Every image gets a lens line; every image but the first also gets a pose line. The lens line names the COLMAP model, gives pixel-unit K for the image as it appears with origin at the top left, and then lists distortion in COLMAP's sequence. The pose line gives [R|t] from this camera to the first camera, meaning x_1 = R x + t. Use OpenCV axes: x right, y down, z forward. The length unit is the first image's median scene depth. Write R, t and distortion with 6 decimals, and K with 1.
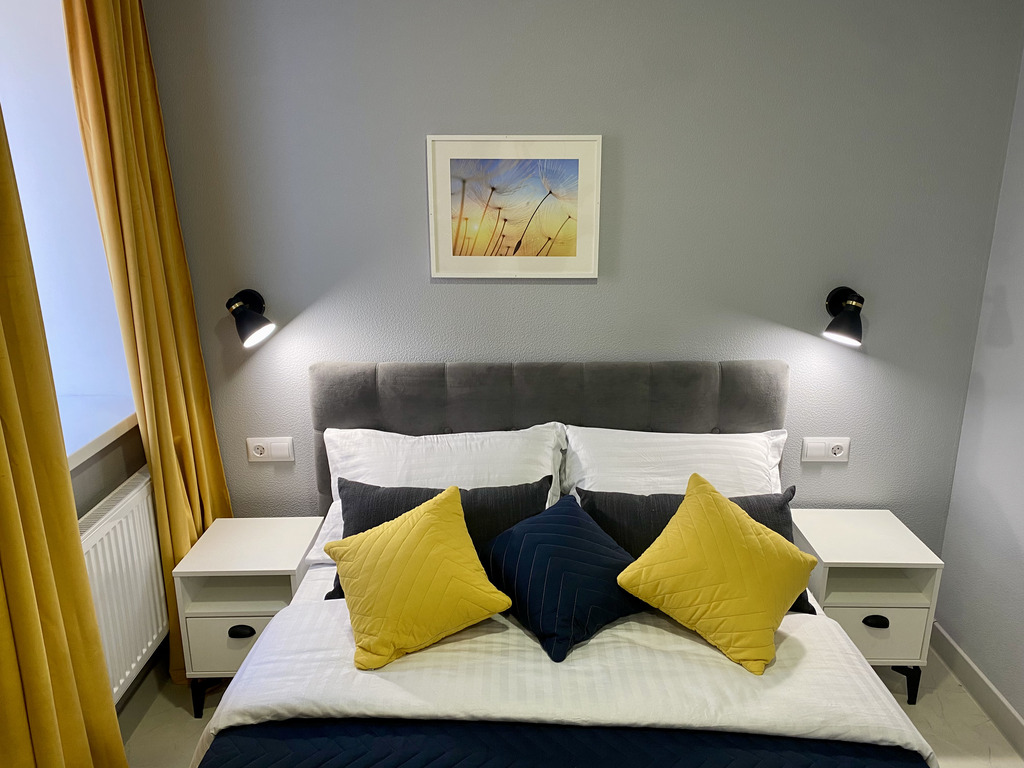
lens RADIAL K [[789.2, 0, 512.0], [0, 789.2, 384.0], [0, 0, 1]] dist [0.100336, -0.128498]
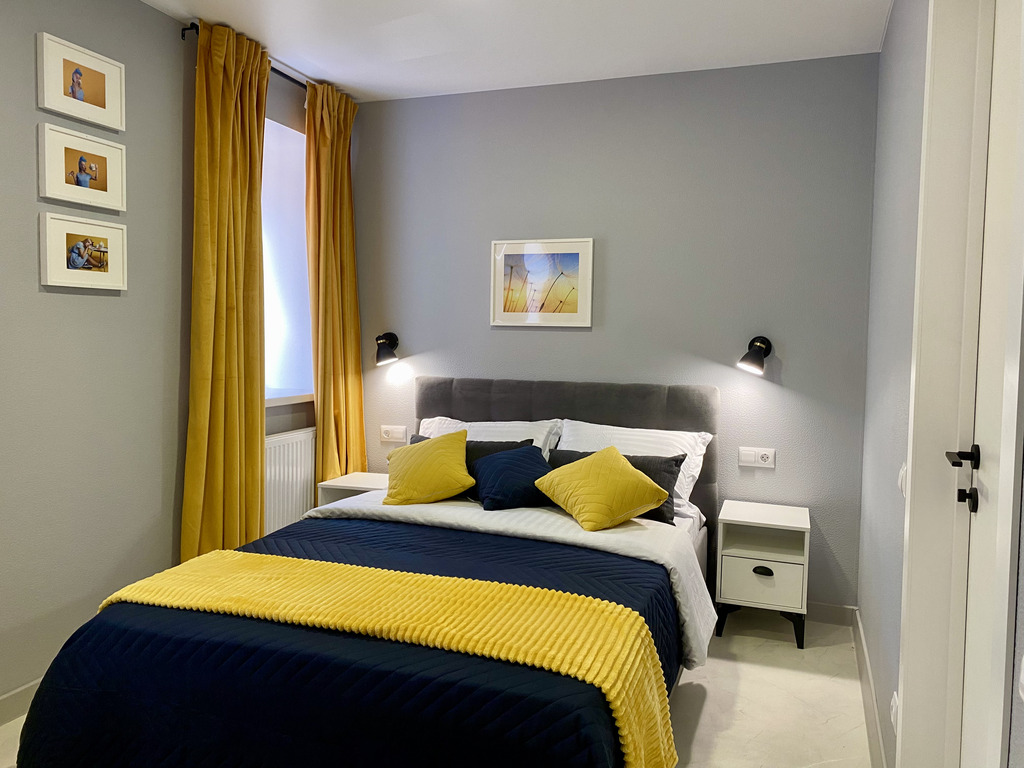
lens RADIAL K [[778.7, 0, 516.6], [0, 778.7, 369.5], [0, 0, 1]] dist [0.092893, -0.112983]
pose [[0.943483, 0.032120, -0.329860, 0.489900], [-0.105934, 0.972307, -0.208319, 0.285887], [0.314034, 0.231489, 0.920758, -0.432679]]
